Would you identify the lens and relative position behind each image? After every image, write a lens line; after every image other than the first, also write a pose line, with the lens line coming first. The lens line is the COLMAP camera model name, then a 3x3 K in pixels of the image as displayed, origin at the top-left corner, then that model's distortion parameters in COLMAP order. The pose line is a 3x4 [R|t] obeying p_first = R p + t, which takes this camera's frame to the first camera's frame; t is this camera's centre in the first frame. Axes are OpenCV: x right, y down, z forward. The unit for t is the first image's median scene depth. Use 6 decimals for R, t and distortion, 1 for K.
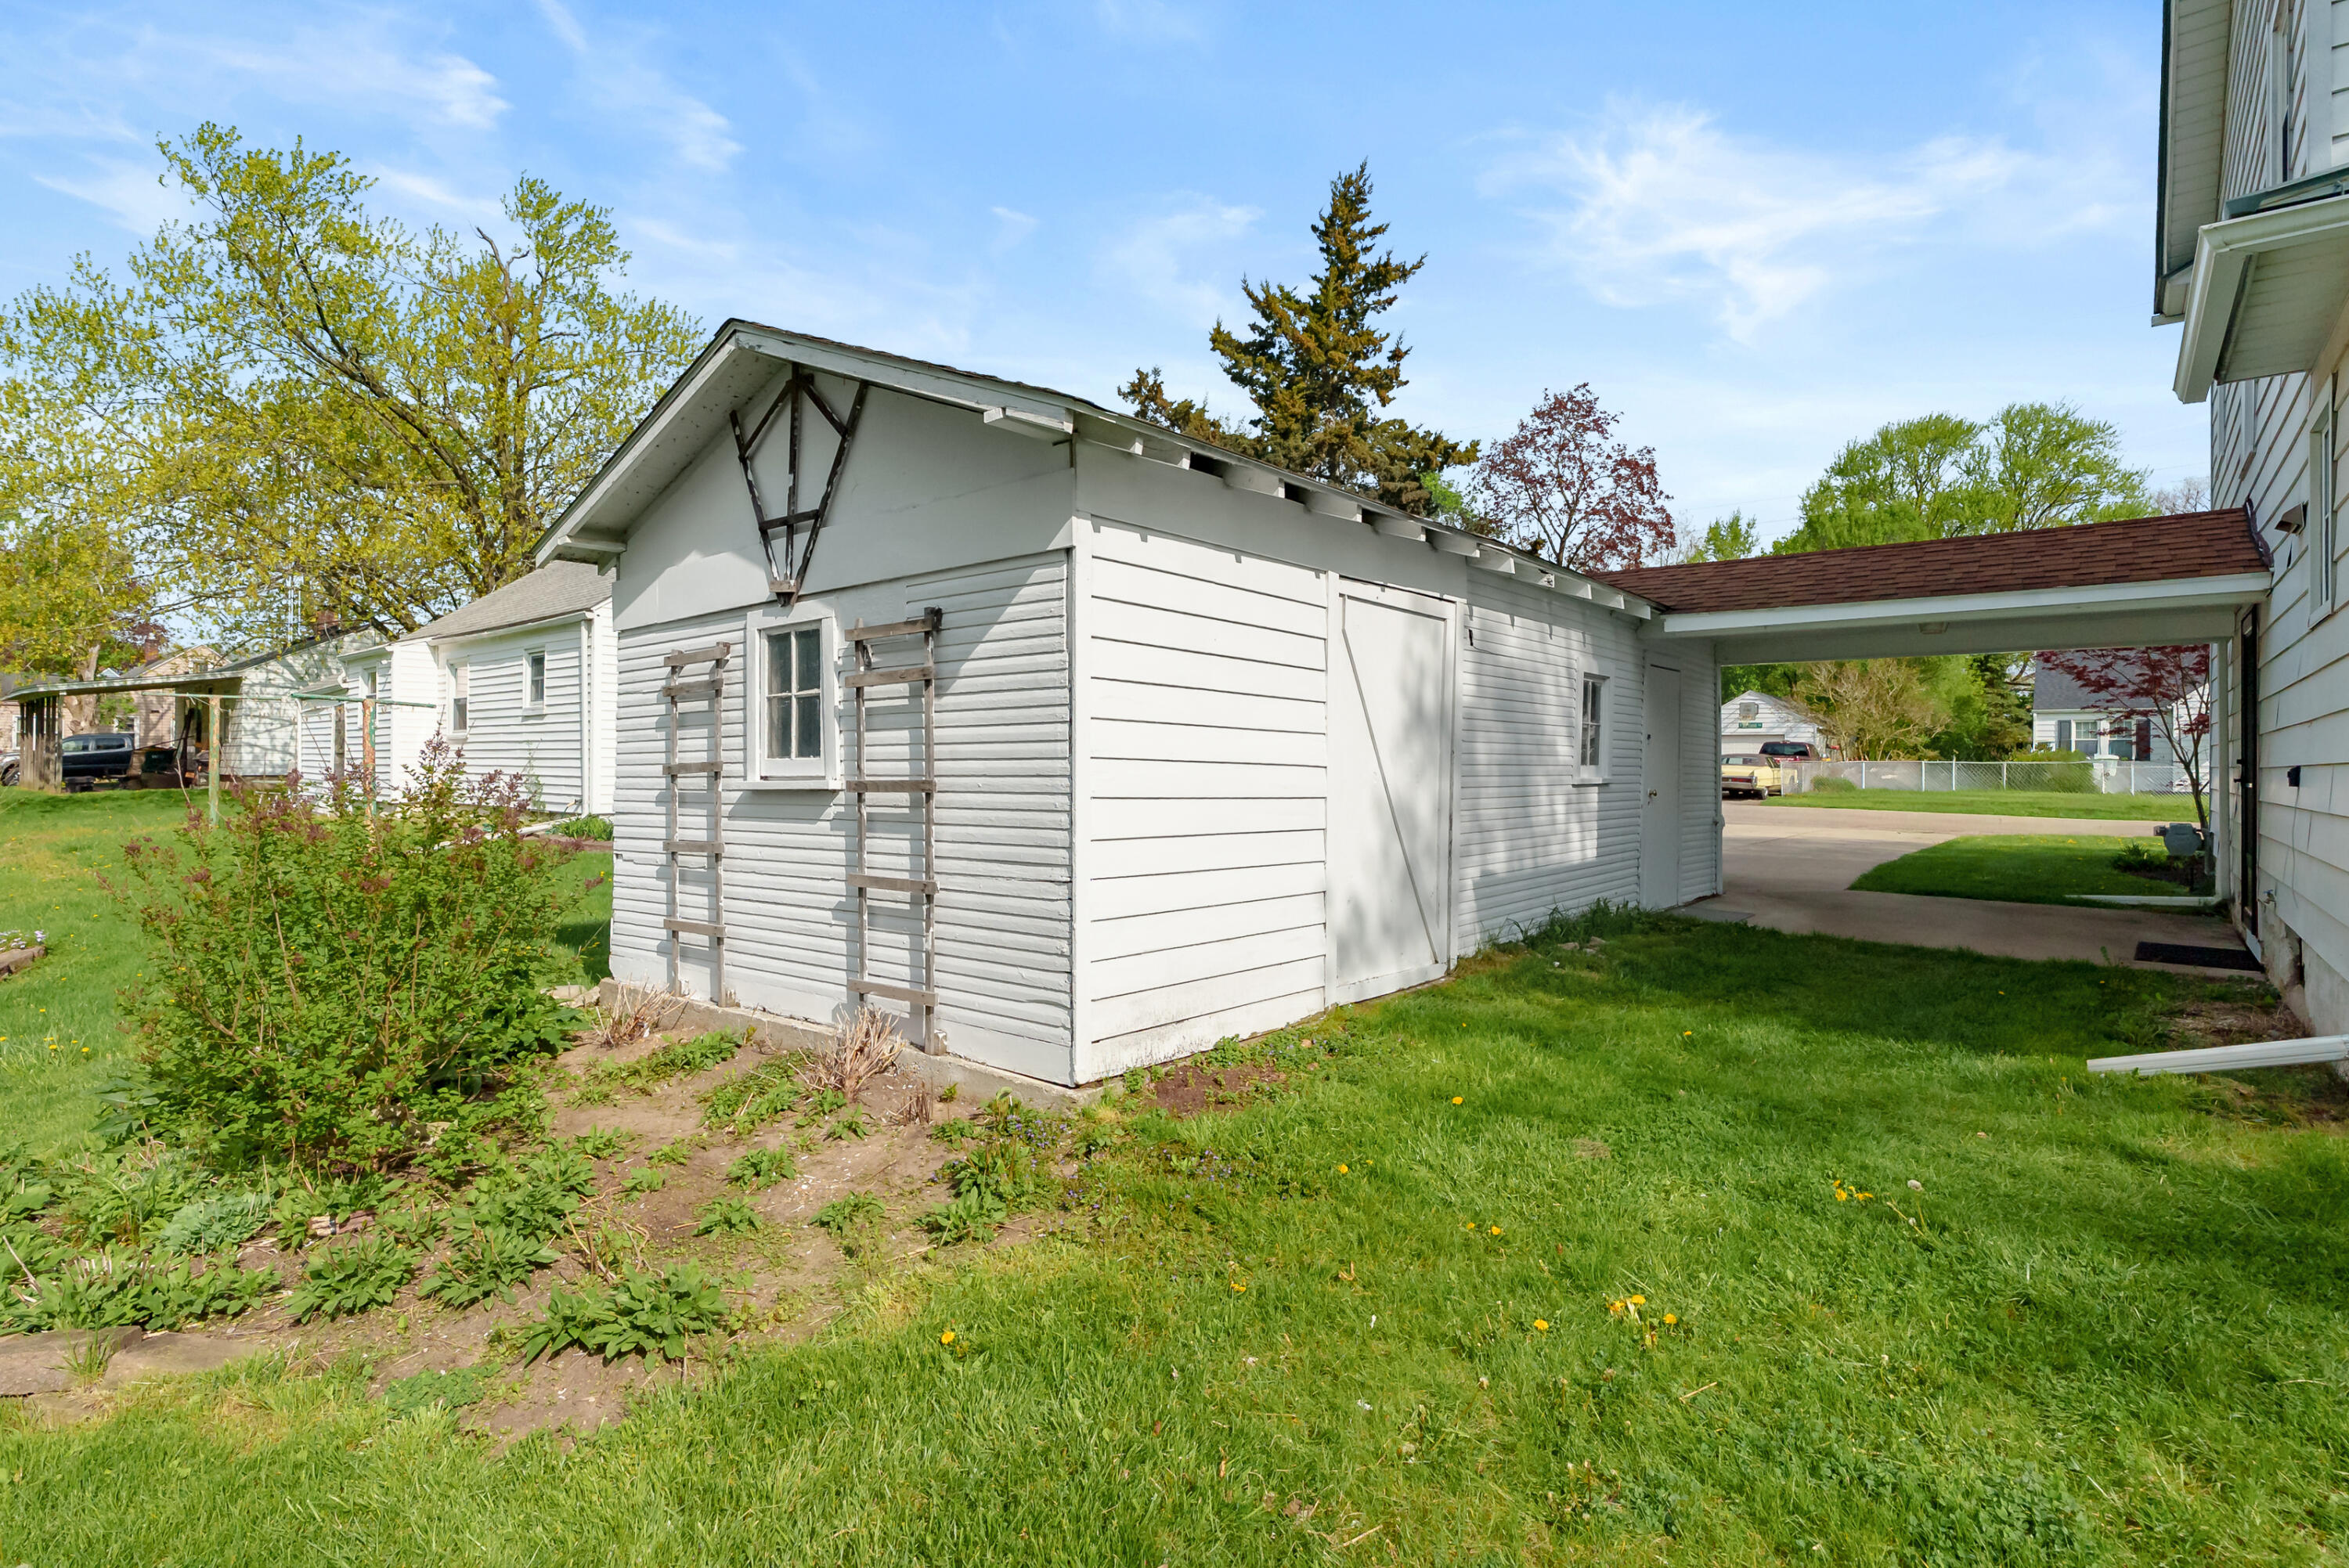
lens RADIAL K [[1150.9, 0, 1176.3], [0, 1150.9, 758.6], [0, 0, 1]] dist [-0.008038, 0.001412]
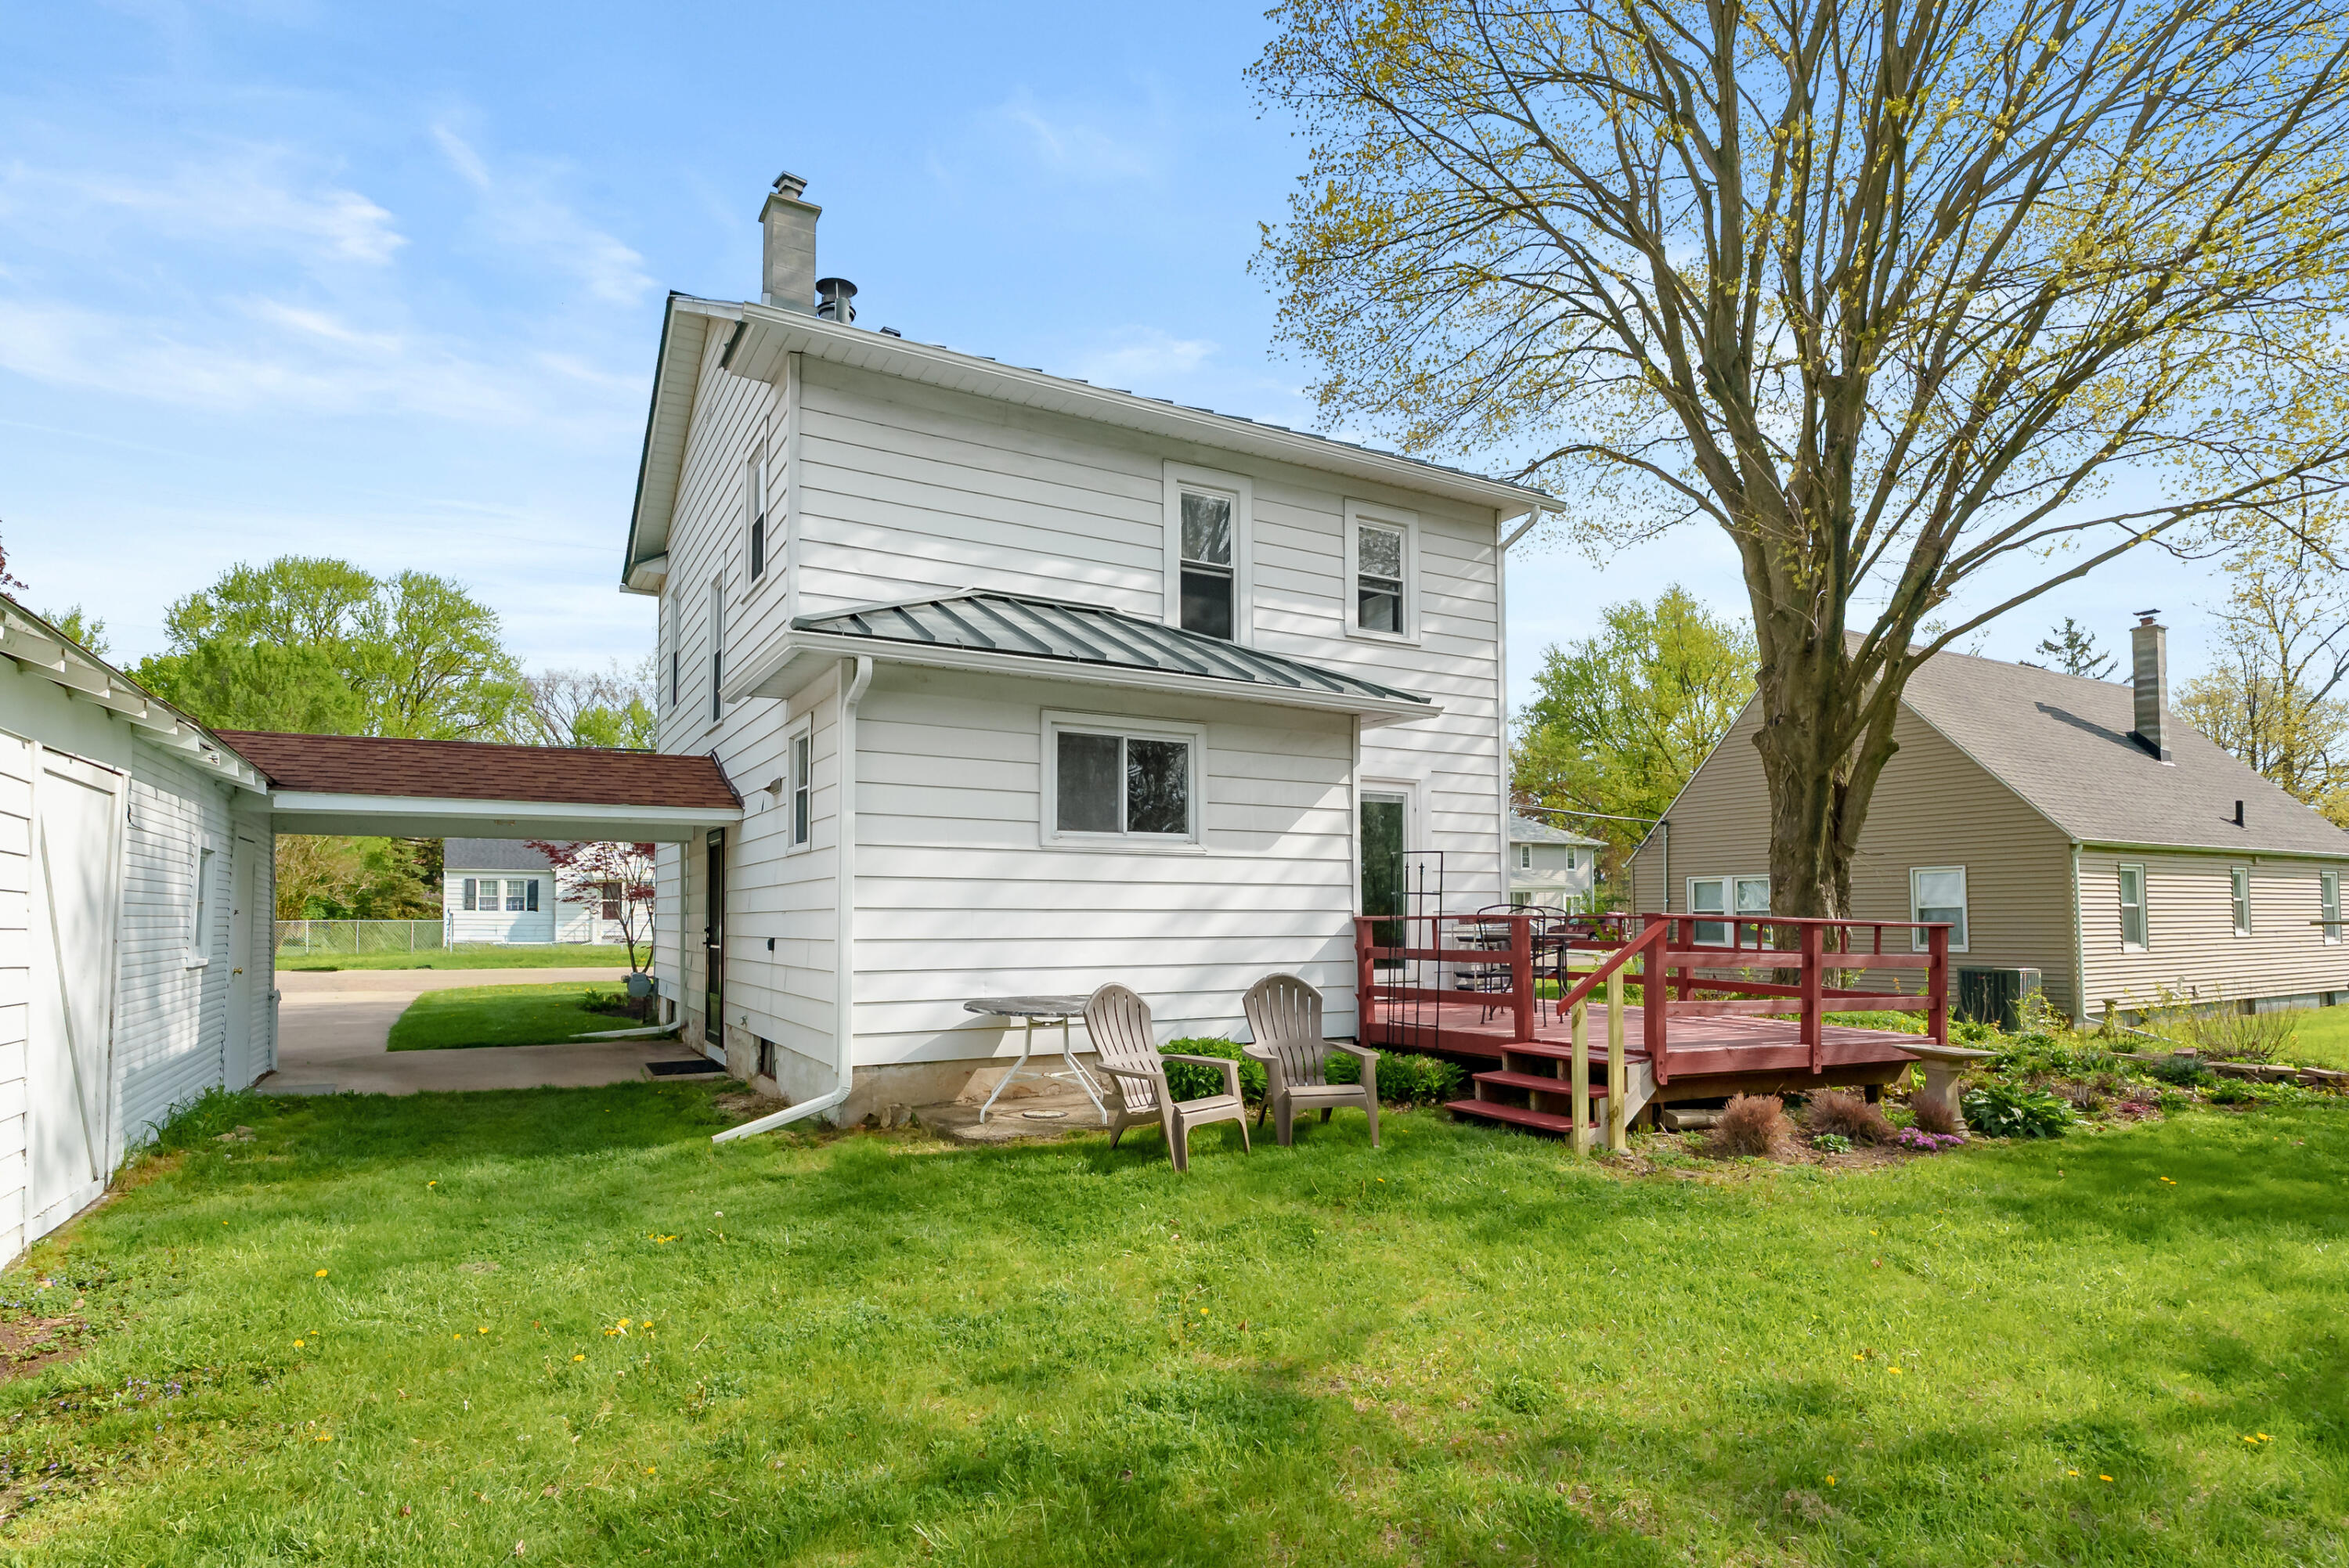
lens RADIAL K [[1184.8, 0, 1132.2], [0, 1184.8, 909.3], [0, 0, 1]] dist [-0.001155, 0.001530]
pose [[0.376041, -0.002659, 0.926599, -0.262364], [0.004095, 0.999991, 0.001208, -0.023297], [-0.926594, 0.003341, 0.376048, -0.068520]]
